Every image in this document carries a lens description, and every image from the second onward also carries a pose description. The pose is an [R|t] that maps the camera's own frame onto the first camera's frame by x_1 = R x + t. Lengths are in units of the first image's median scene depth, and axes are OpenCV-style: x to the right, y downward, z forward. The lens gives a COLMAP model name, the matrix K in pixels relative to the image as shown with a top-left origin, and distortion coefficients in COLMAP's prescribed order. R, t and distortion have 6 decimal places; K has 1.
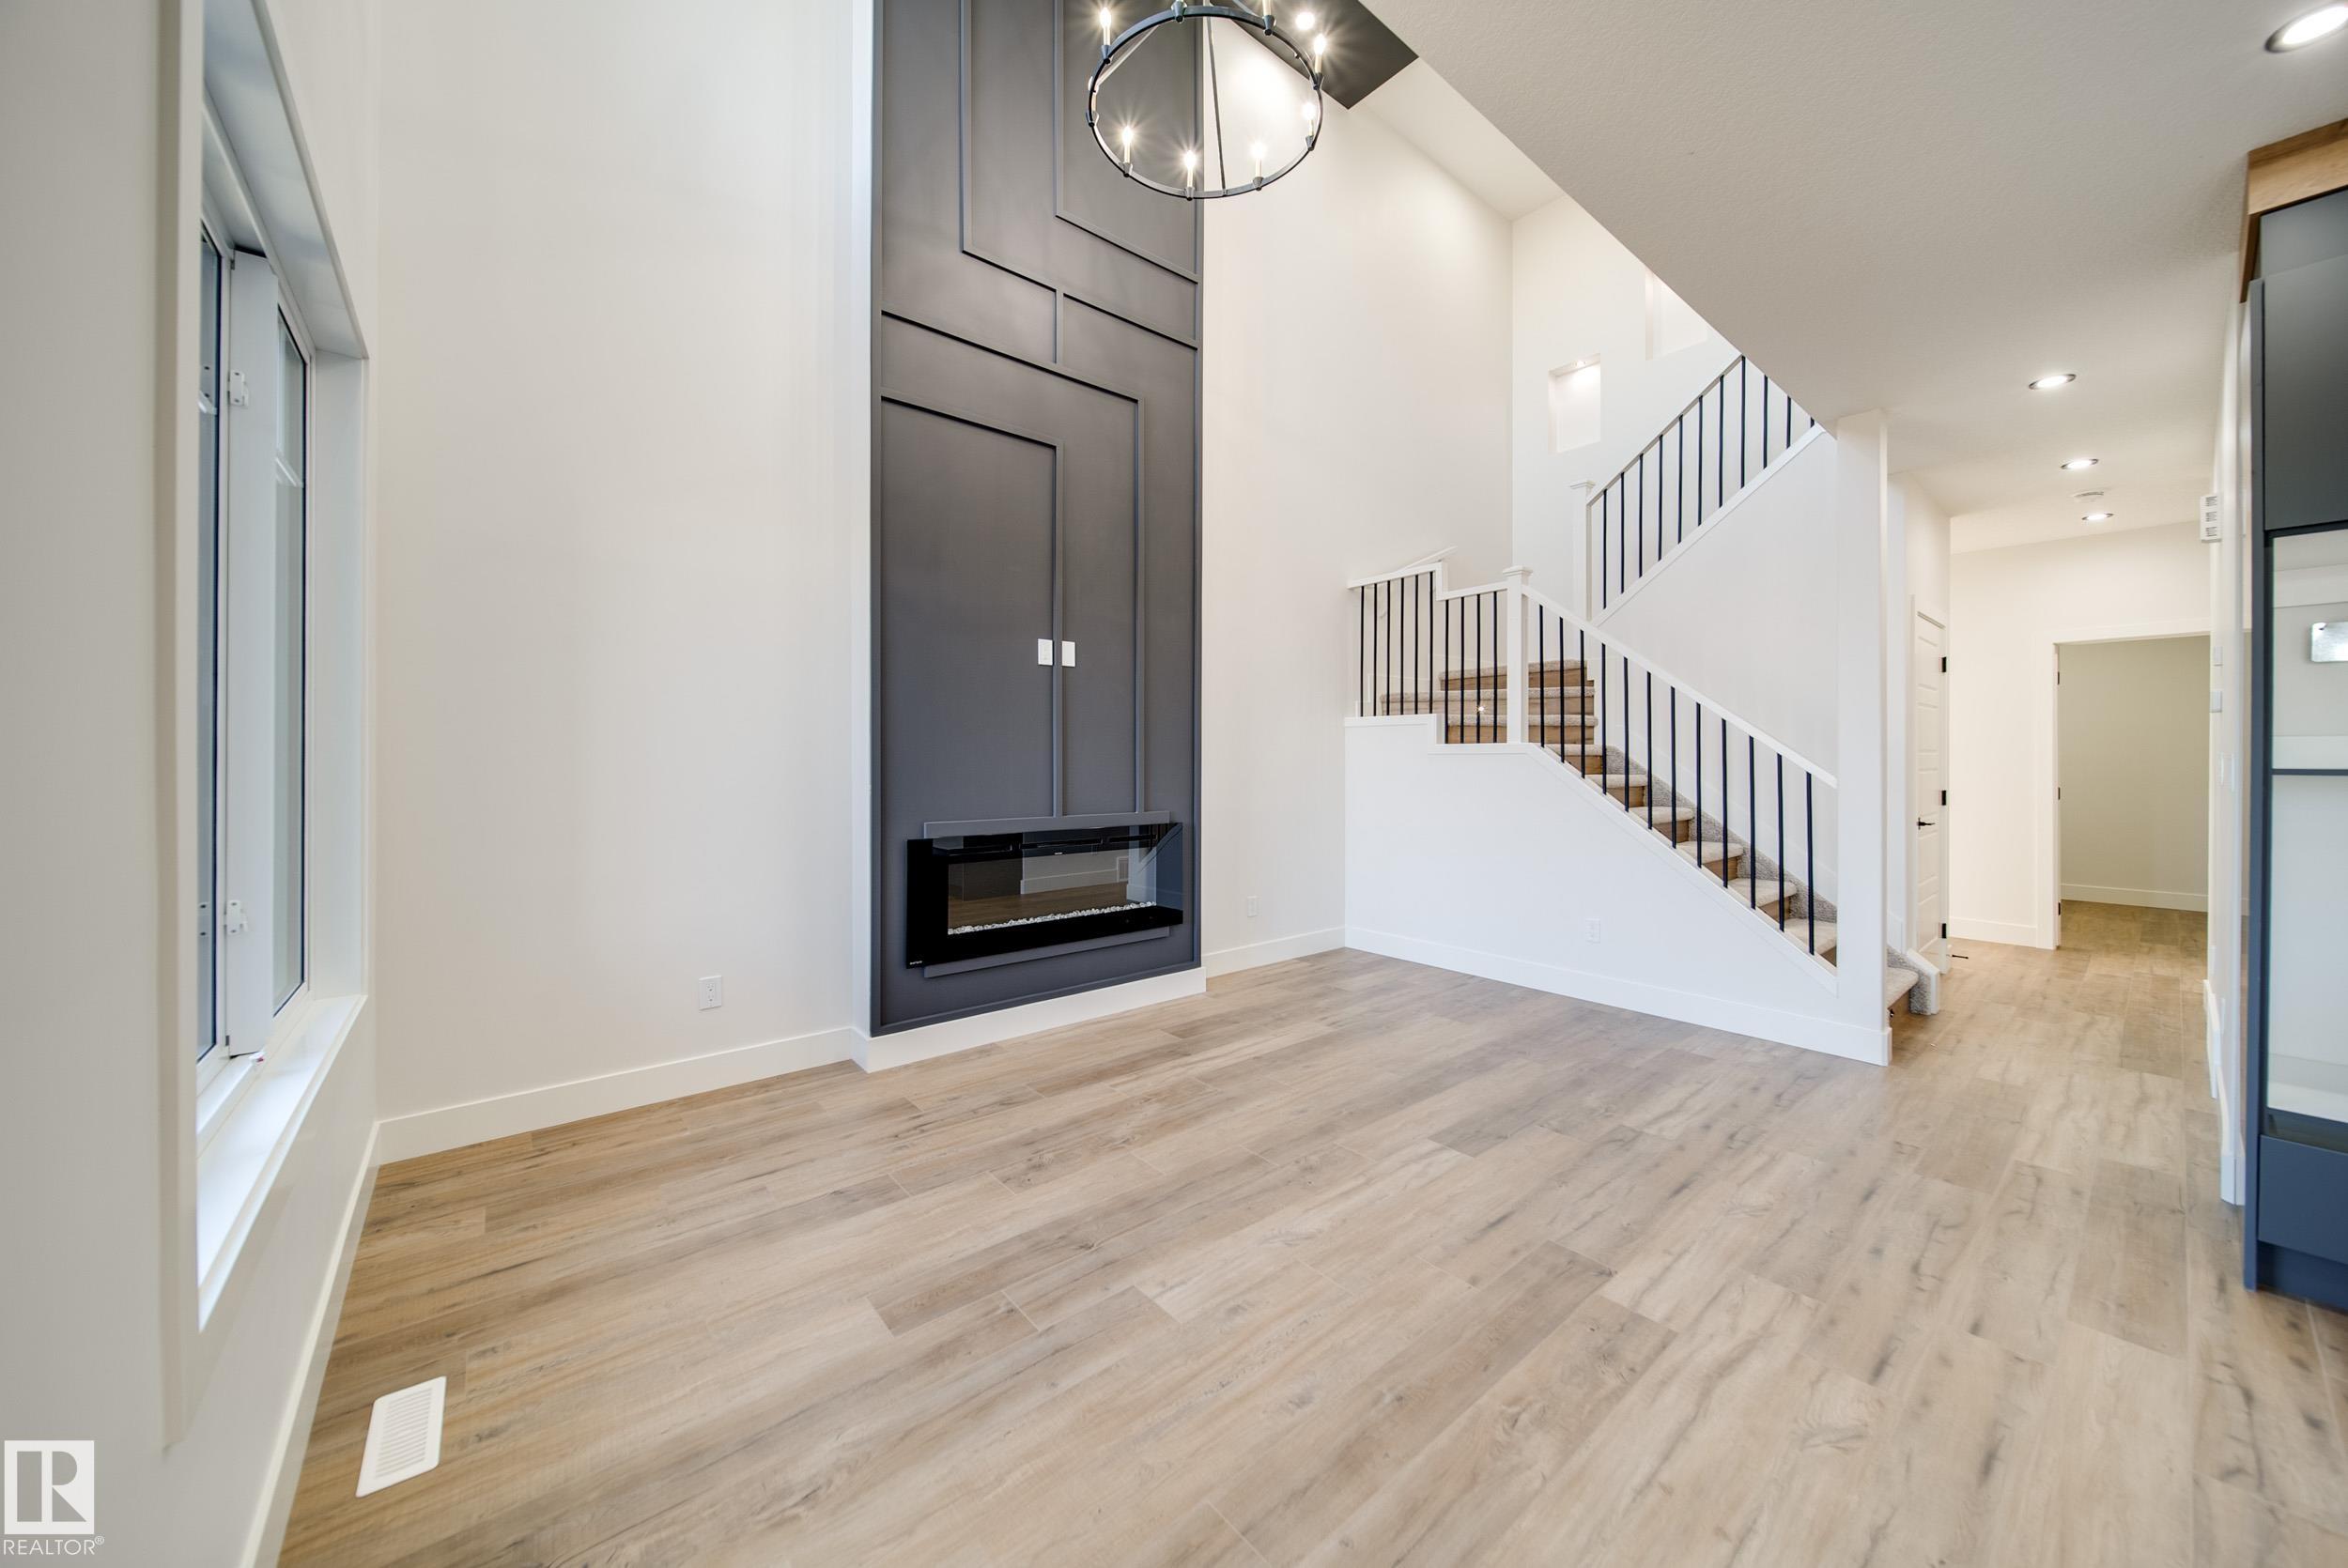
lens RADIAL K [[830.4, 0, 1178.9], [0, 830.4, 760.6], [0, 0, 1]] dist [-0.001656, -0.000433]
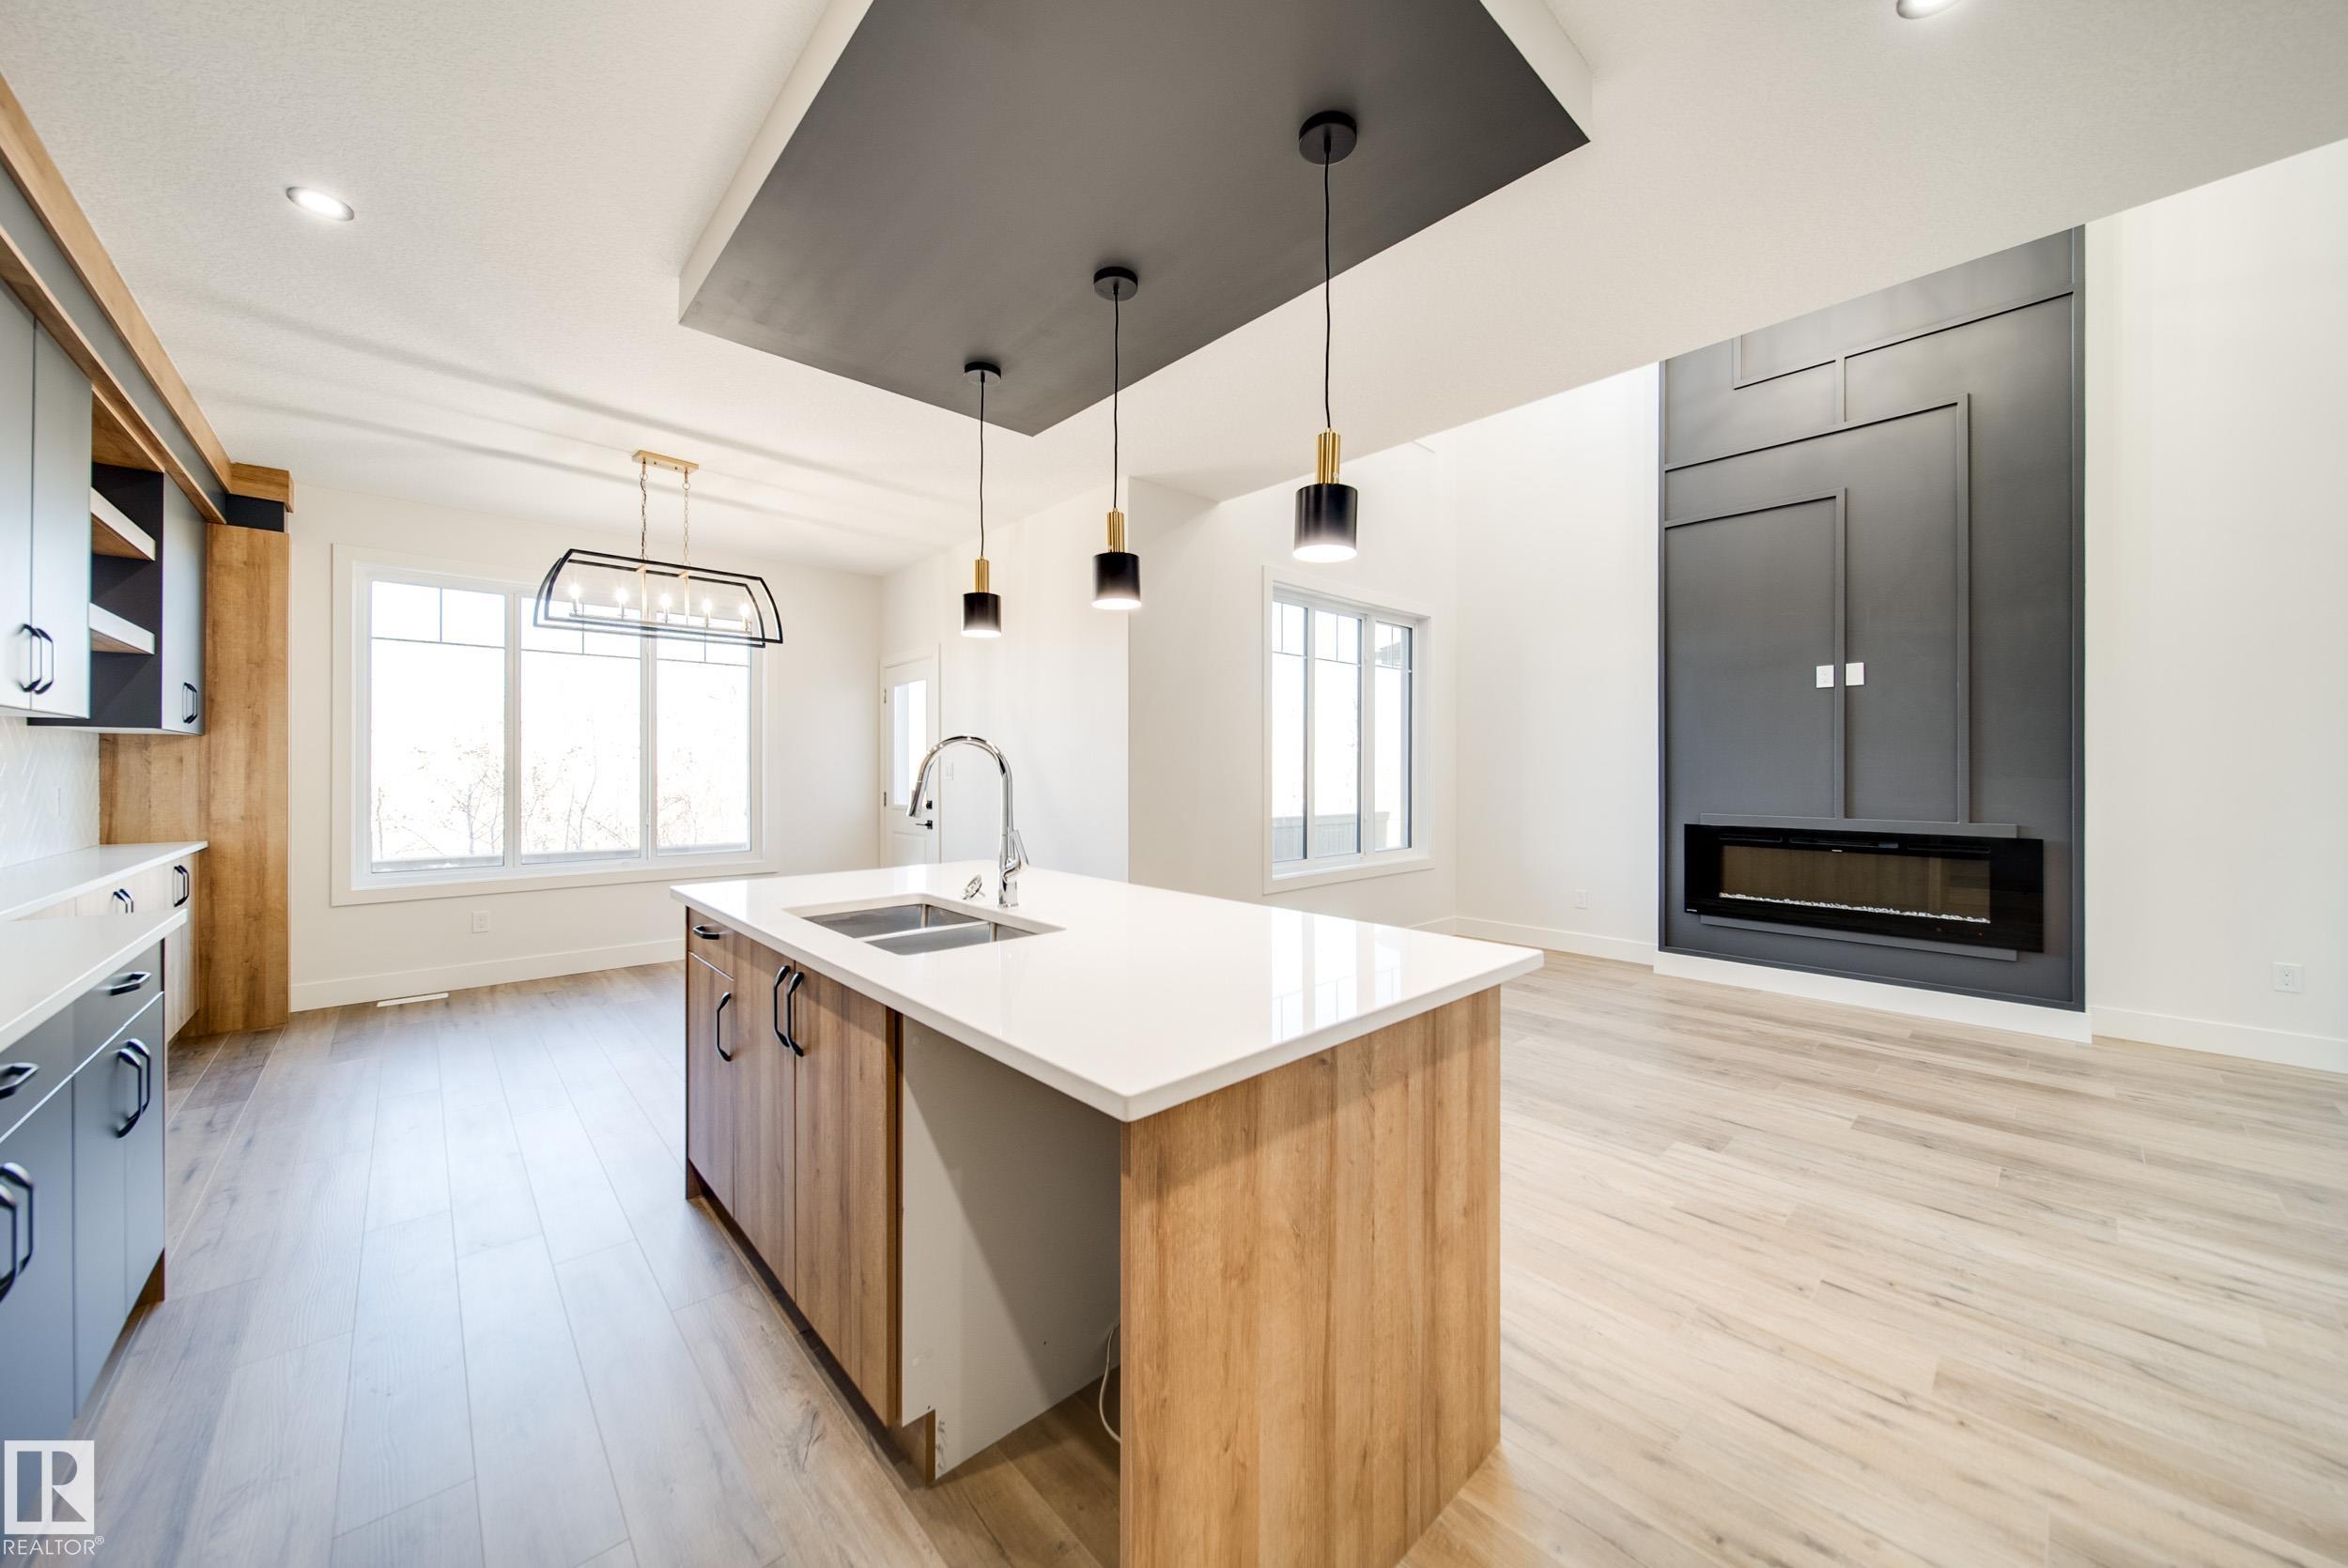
lens RADIAL K [[824.1, 0, 1176.3], [0, 824.1, 770.4], [0, 0, 1]] dist [-0.002850, -0.000358]
pose [[0.049677, 0.000492, -0.998765, 1.133501], [0.000511, 1.000000, 0.000518, 0.000079], [0.998765, -0.000536, 0.049677, 0.039847]]
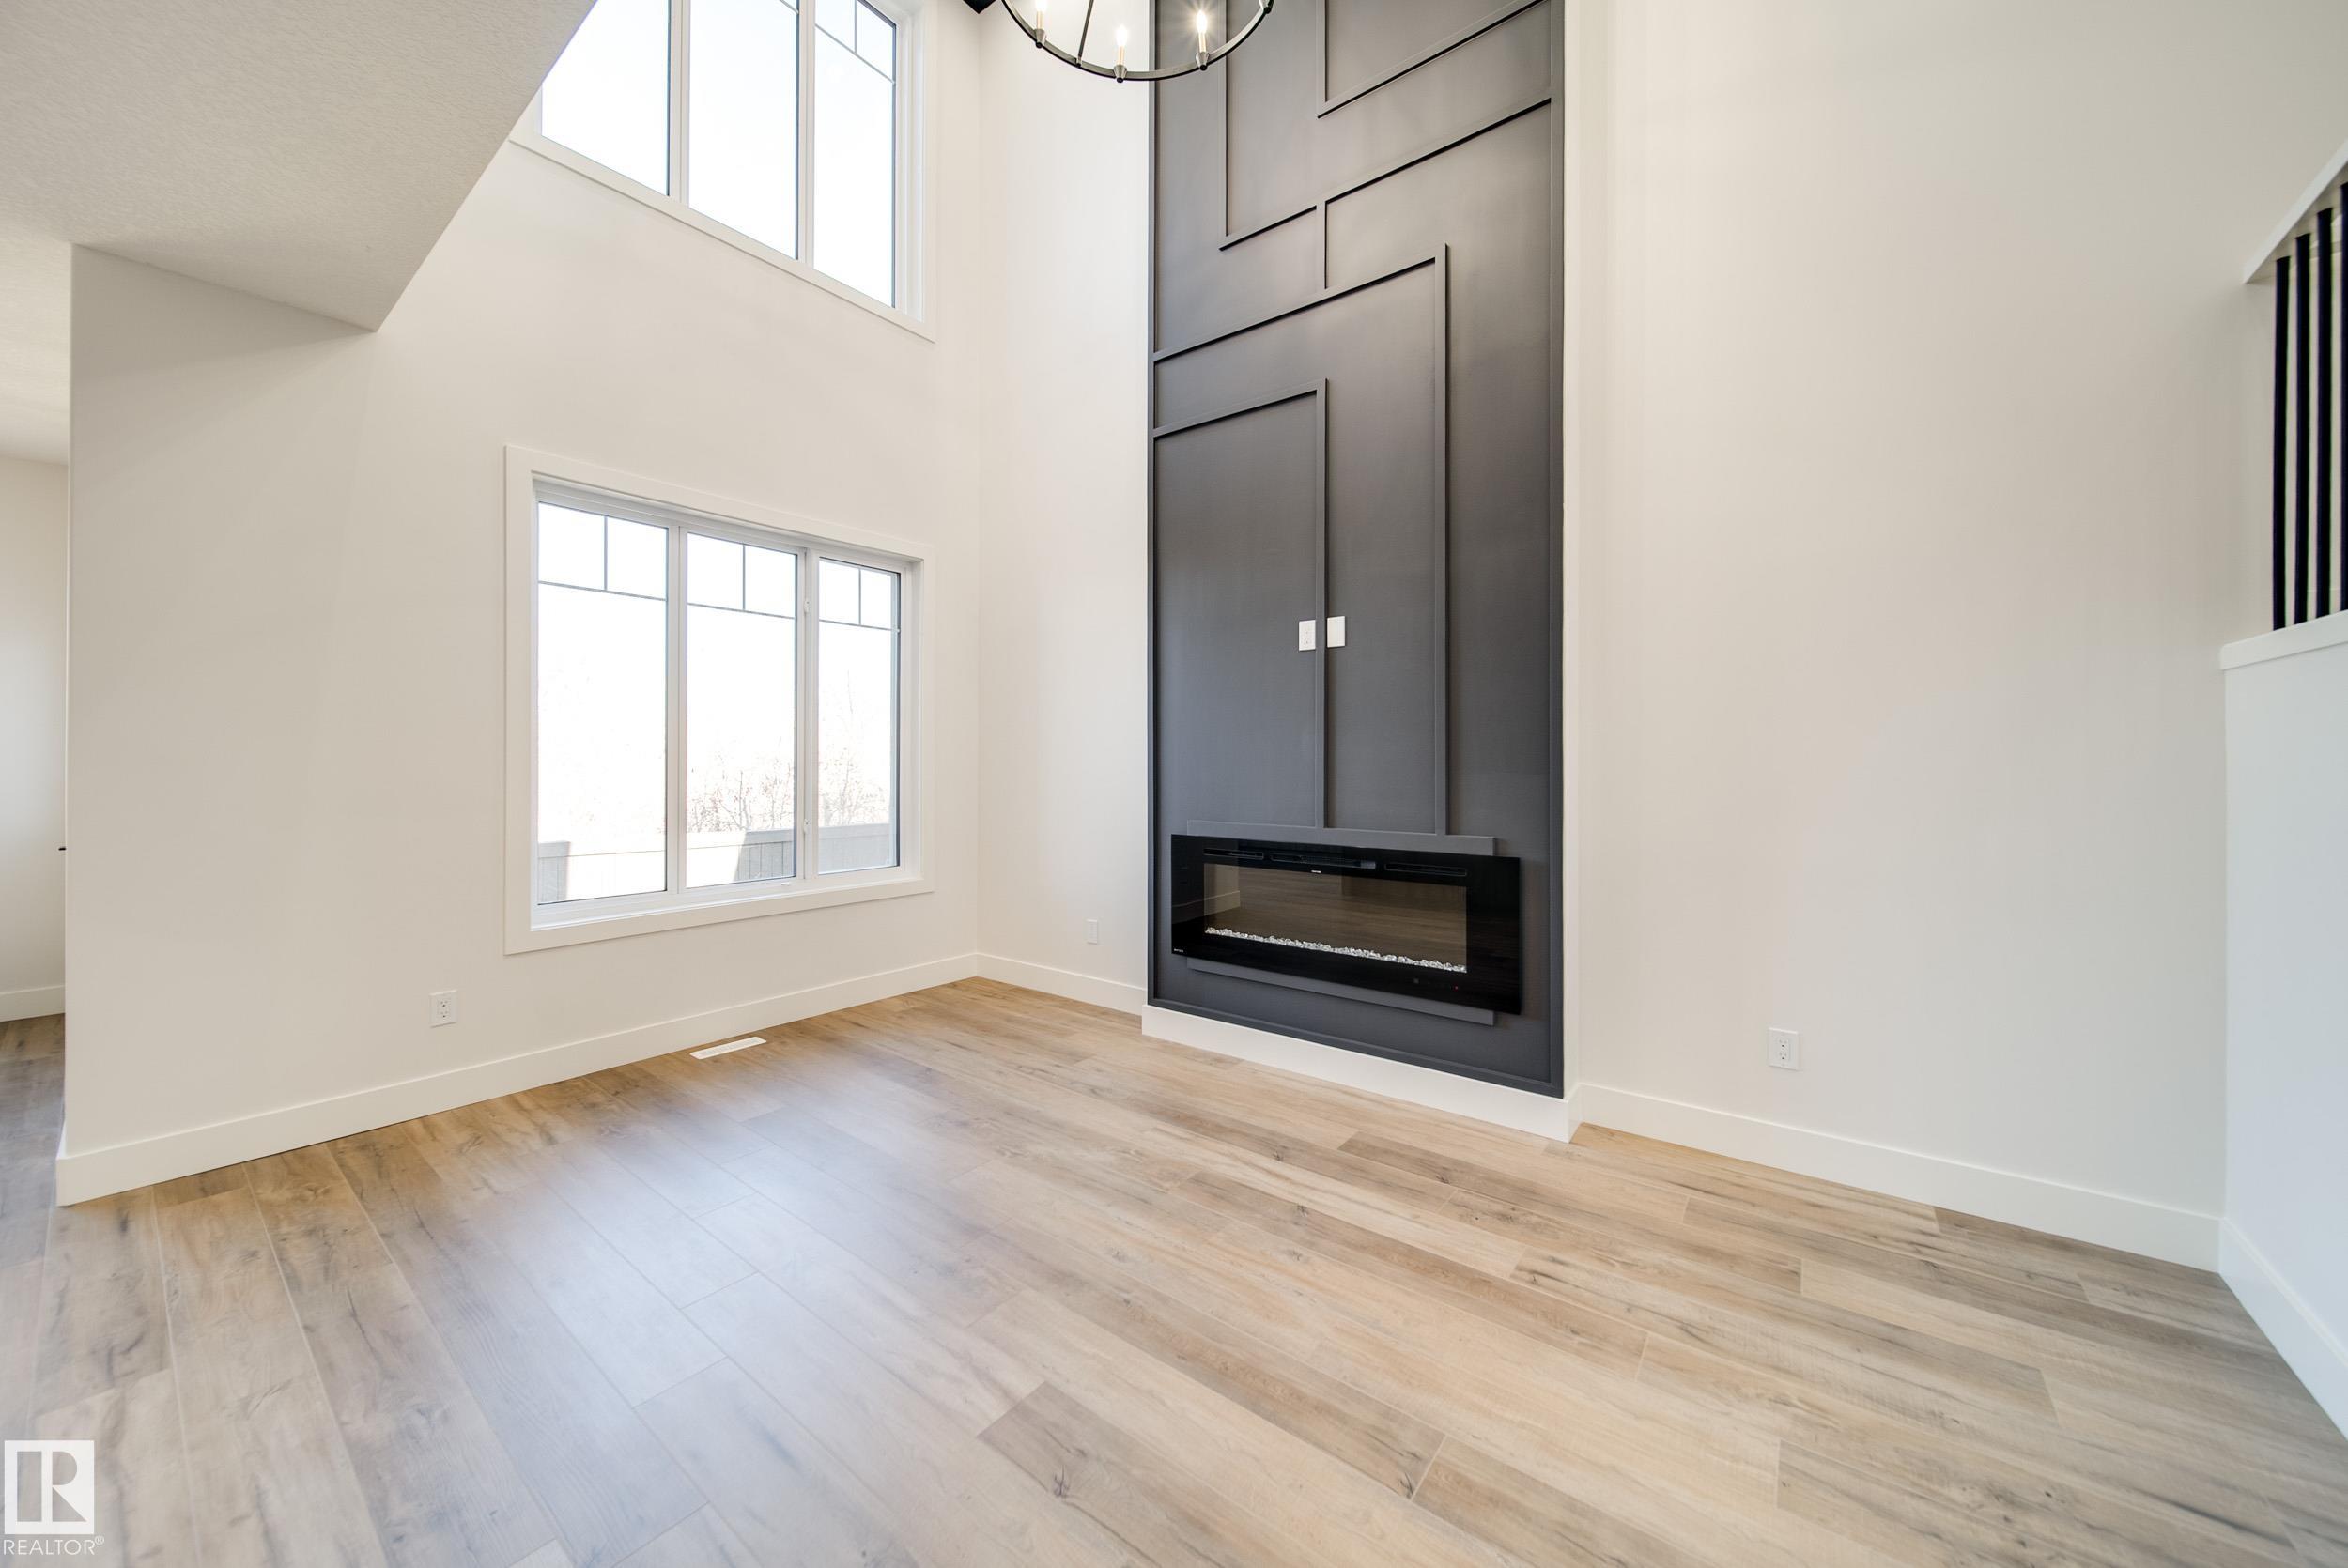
lens RADIAL K [[830.4, 0, 1178.9], [0, 830.4, 760.6], [0, 0, 1]] dist [-0.001656, -0.000433]
pose [[0.219841, -0.001387, -0.975535, 0.776420], [0.001028, 0.999999, -0.001190, 0.000023], [0.975535, -0.000742, 0.219842, 0.815985]]
